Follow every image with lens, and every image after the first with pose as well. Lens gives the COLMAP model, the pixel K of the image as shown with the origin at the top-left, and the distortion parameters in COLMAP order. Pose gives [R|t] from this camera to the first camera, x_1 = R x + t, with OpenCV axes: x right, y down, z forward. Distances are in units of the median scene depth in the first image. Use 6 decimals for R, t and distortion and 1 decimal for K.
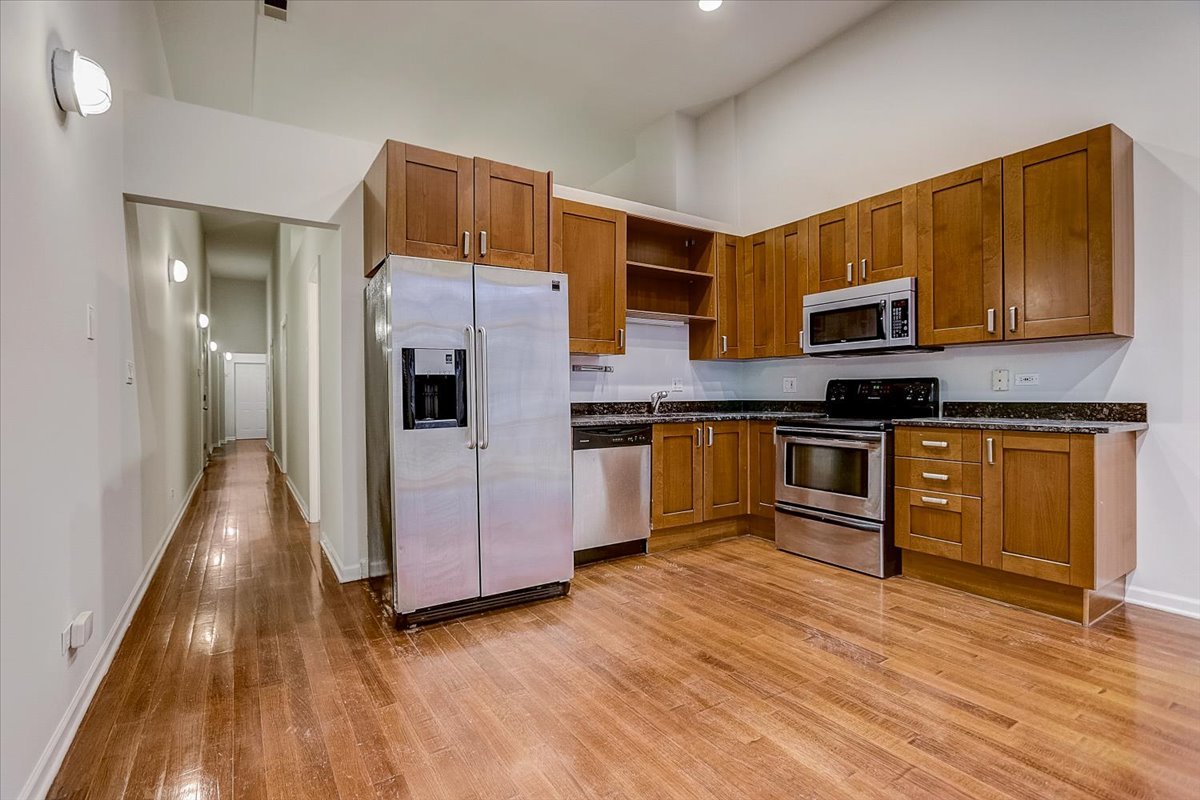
lens RADIAL K [[549.9, 0, 593.1], [0, 549.9, 395.6], [0, 0, 1]] dist [-0.012851, 0.001660]
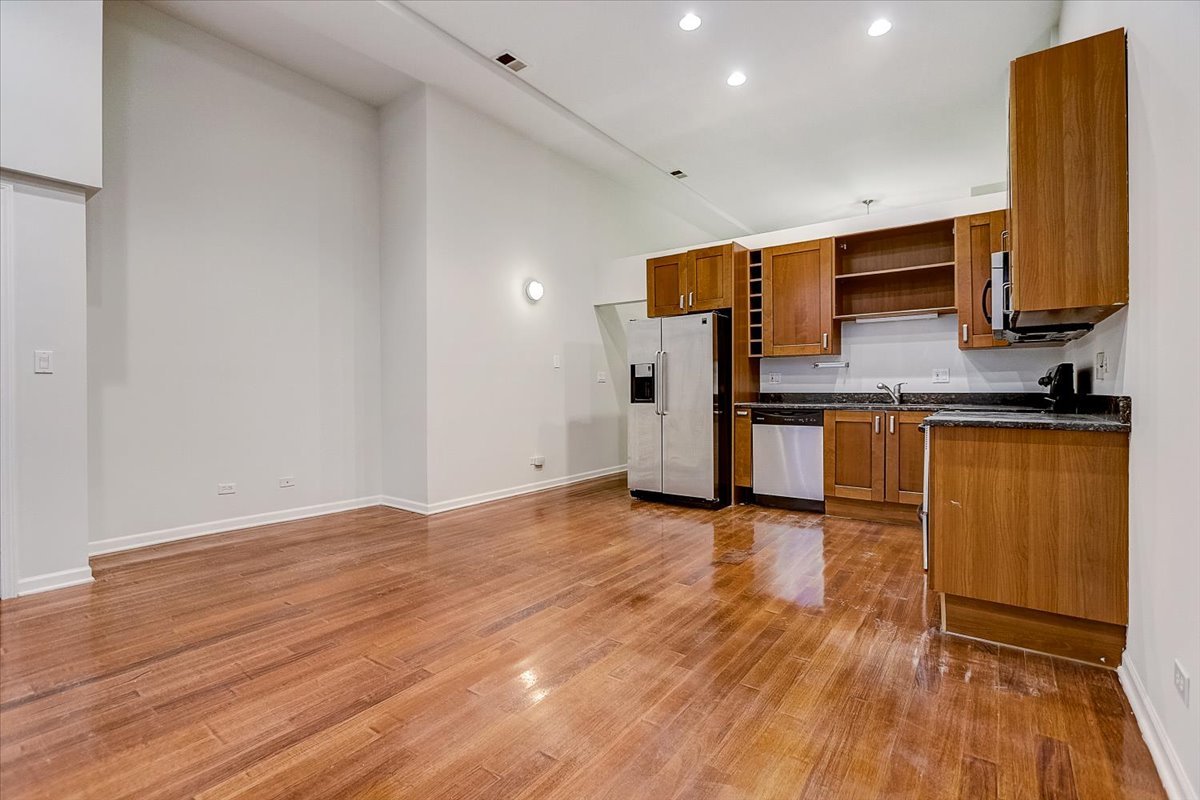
lens RADIAL K [[549.9, 0, 593.4], [0, 549.9, 393.1], [0, 0, 1]] dist [-0.012851, 0.001660]
pose [[0.364059, 0.009193, -0.931330, 1.235304], [-0.000015, 0.999951, 0.009864, 0.001565], [0.931376, -0.003578, 0.364042, 0.072591]]
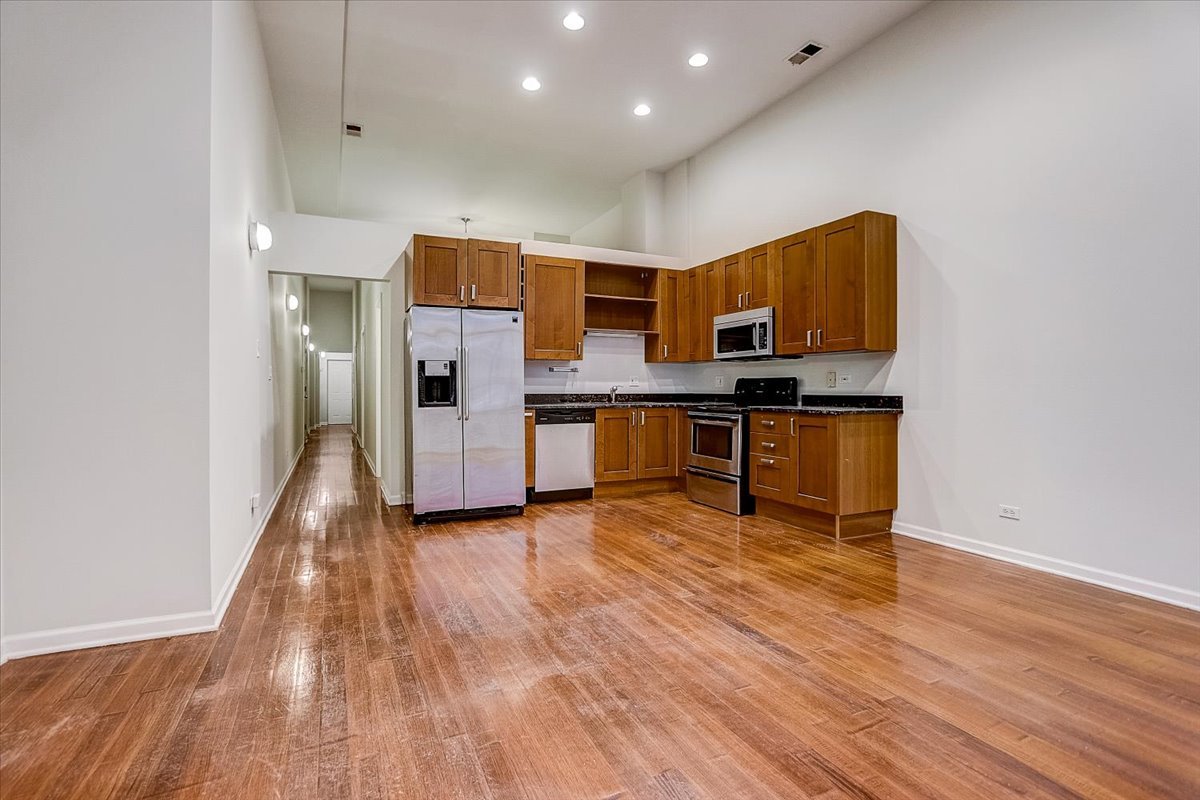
lens RADIAL K [[549.9, 0, 591.6], [0, 549.9, 388.1], [0, 0, 1]] dist [-0.012851, 0.001660]
pose [[0.991428, 0.006004, -0.130513, 0.328266], [-0.006424, 0.999975, -0.002801, 0.001741], [0.130493, 0.003615, 0.991443, -0.502049]]
